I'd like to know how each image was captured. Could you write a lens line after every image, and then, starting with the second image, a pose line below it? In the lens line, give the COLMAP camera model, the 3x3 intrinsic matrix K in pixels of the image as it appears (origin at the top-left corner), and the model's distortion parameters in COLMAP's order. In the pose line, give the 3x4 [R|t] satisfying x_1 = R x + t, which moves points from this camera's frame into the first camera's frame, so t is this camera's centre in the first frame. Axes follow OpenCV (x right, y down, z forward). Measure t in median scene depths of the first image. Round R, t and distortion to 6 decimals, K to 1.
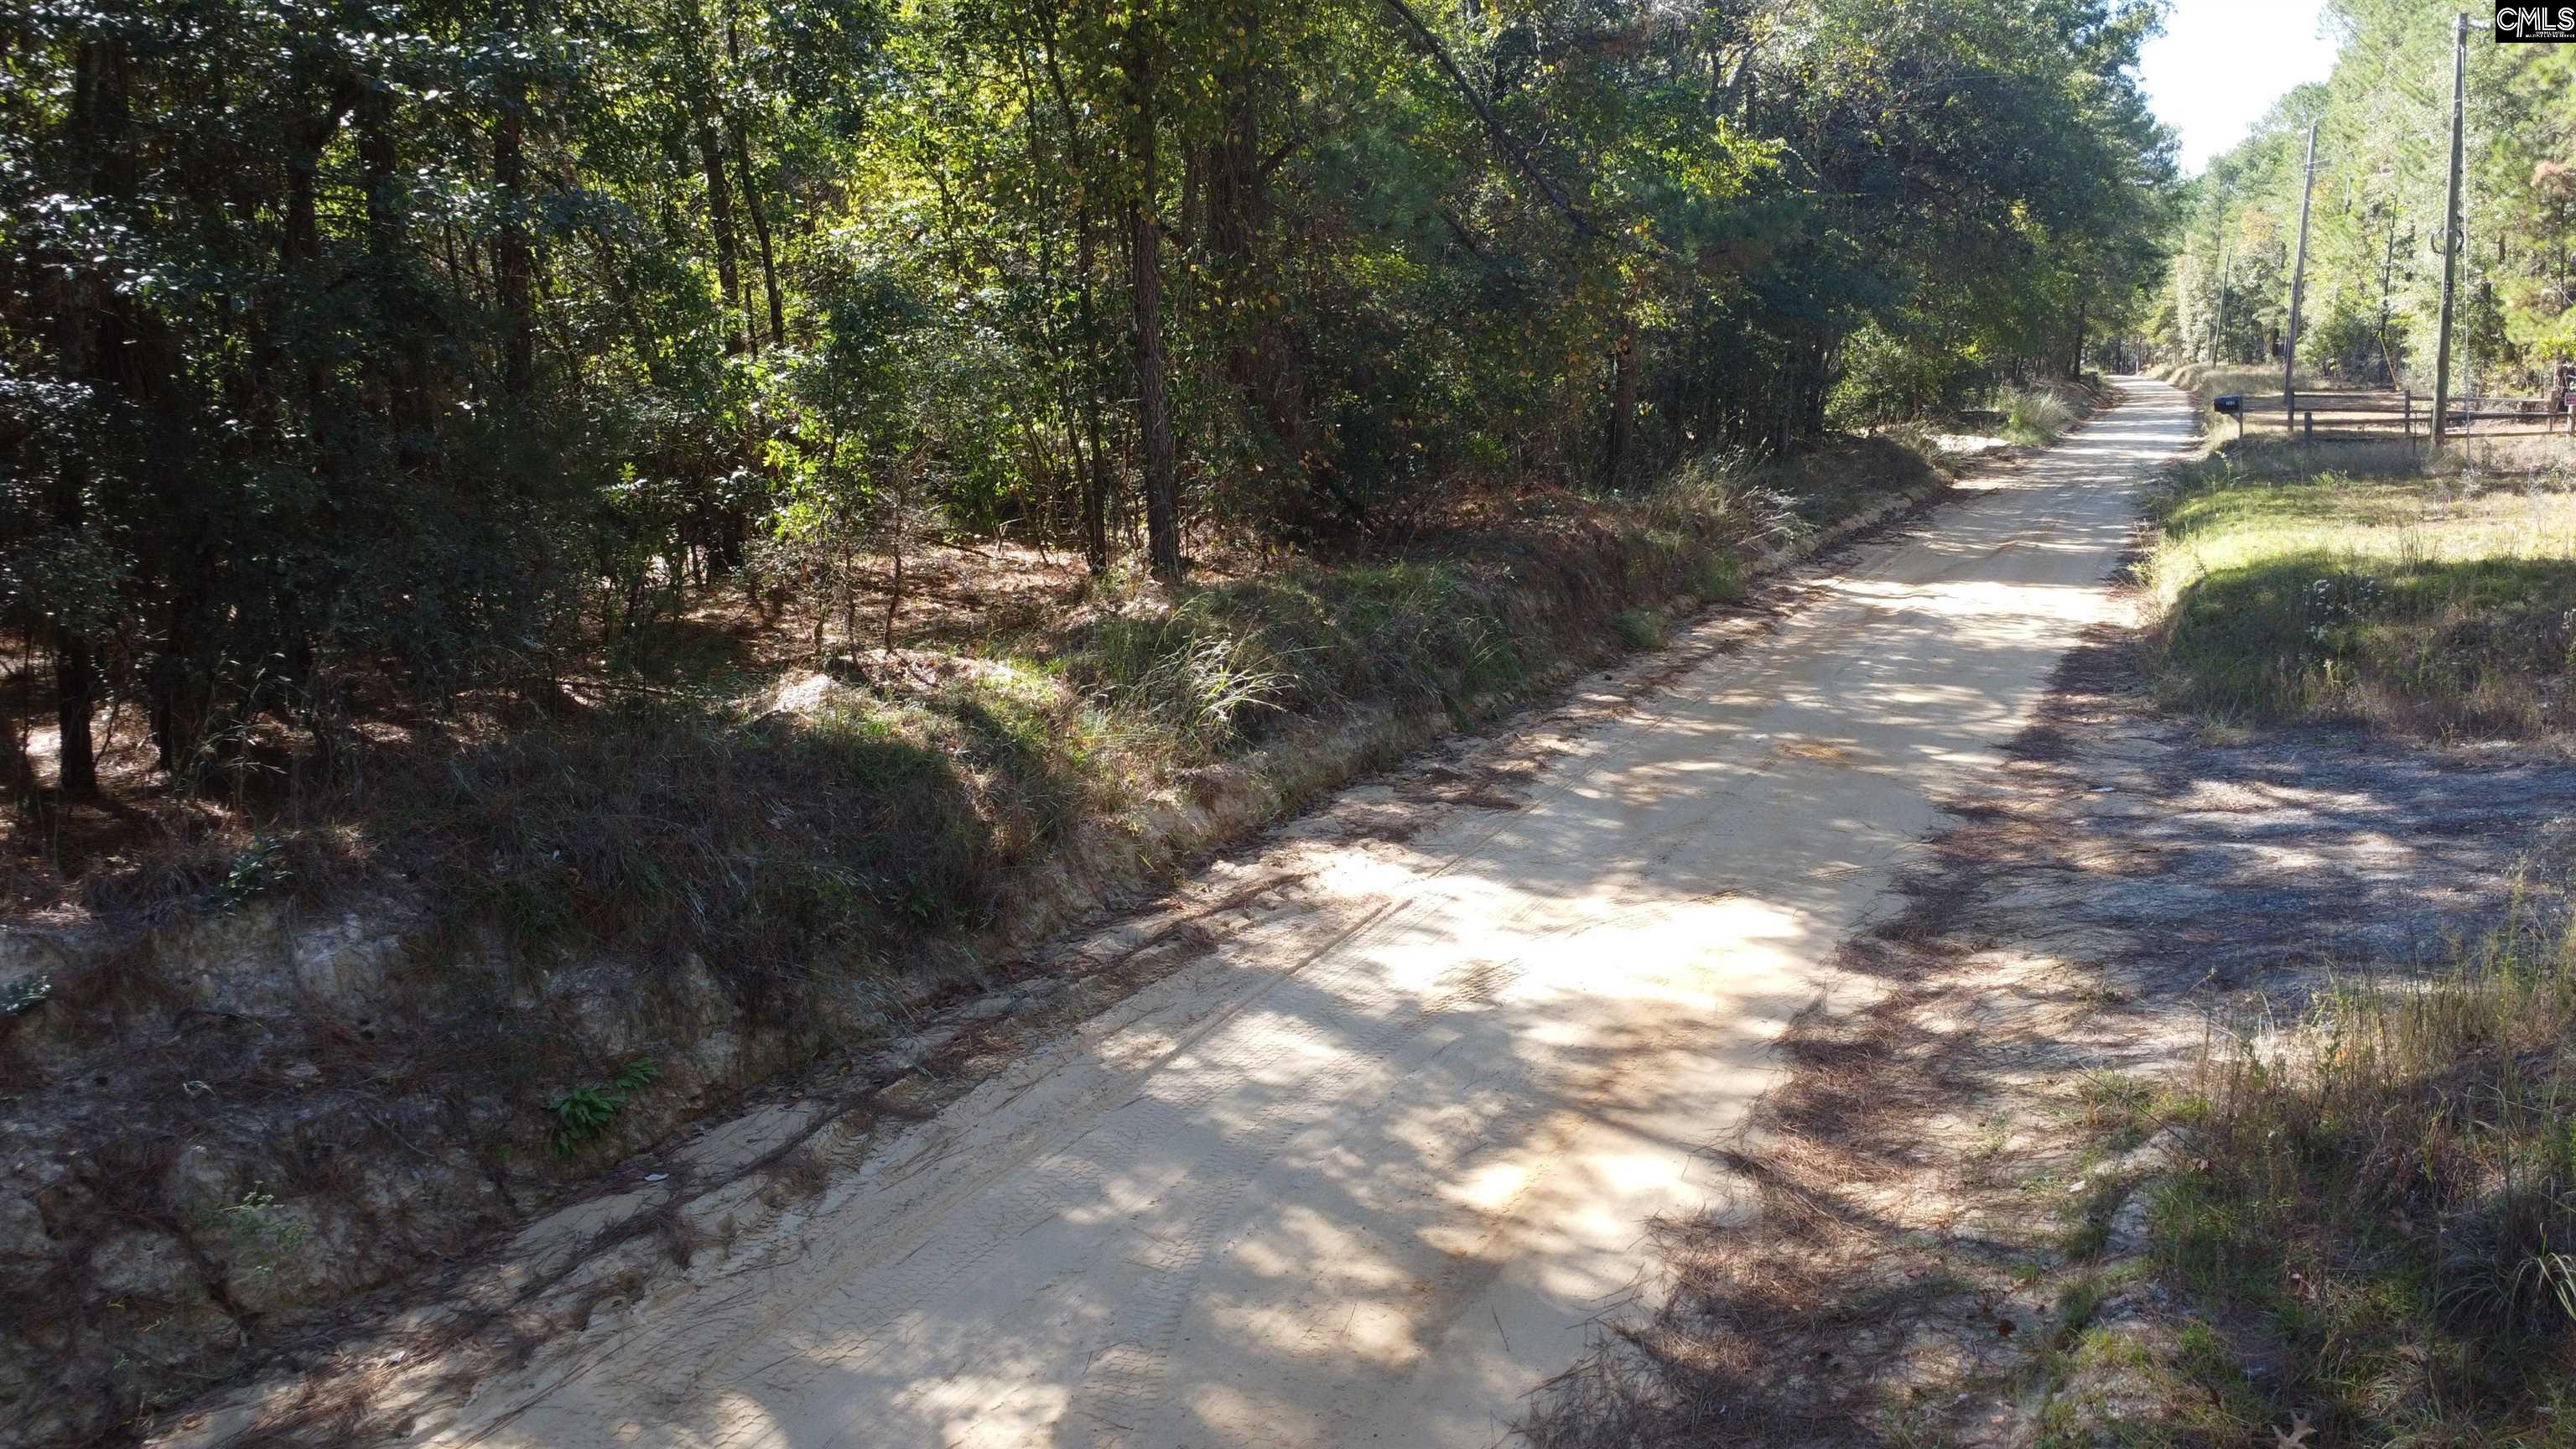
lens RADIAL K [[1882.1, 0, 1288.3], [0, 1882.1, 725.6], [0, 0, 1]] dist [0.004098, -0.003679]
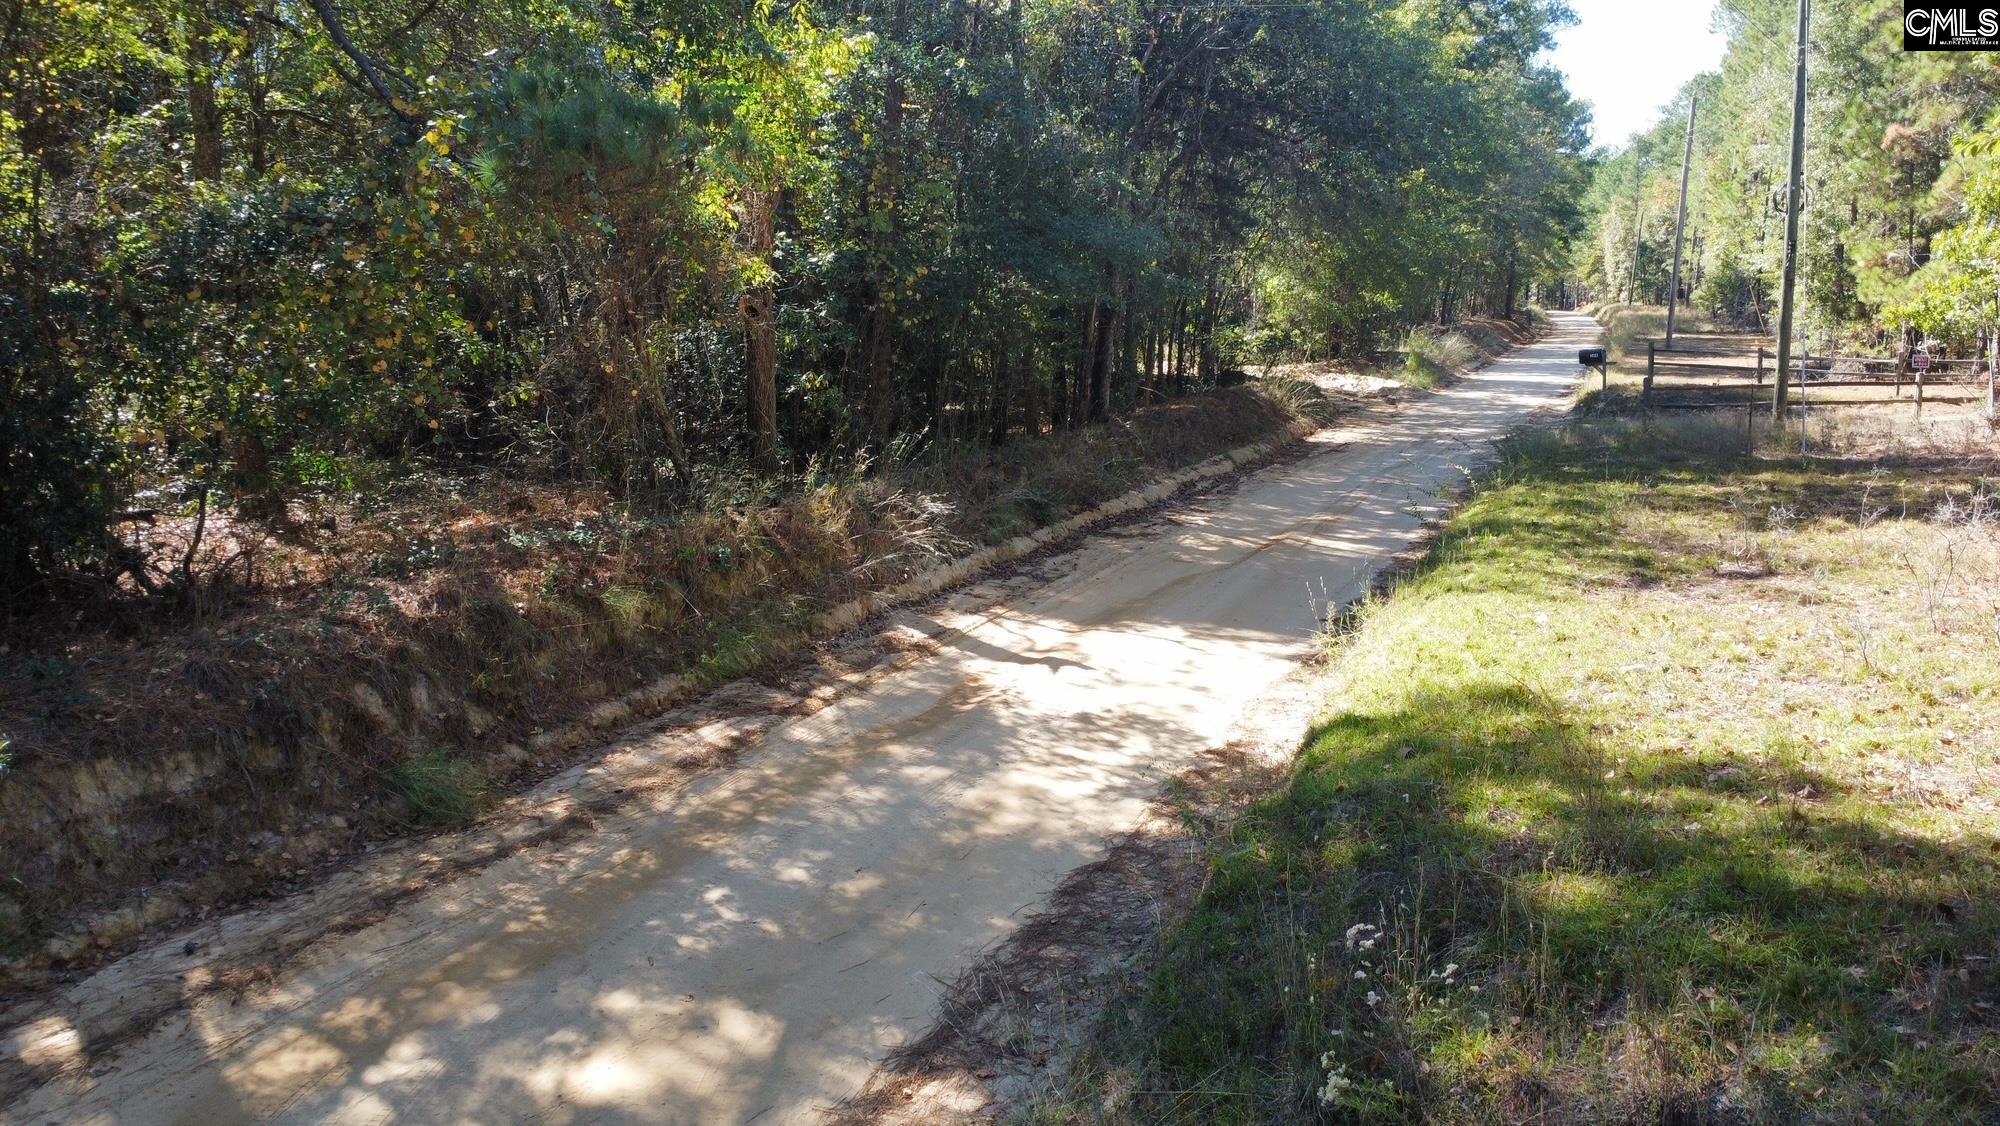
lens RADIAL K [[1415.9, 0, 999.5], [0, 1415.9, 561.4], [0, 0, 1]] dist [-0.010537, 0.002530]
pose [[0.999720, 0.010148, 0.021381, 0.123759], [-0.010195, 0.999946, 0.002059, -0.044058], [-0.021359, -0.002276, 0.999769, 0.182002]]
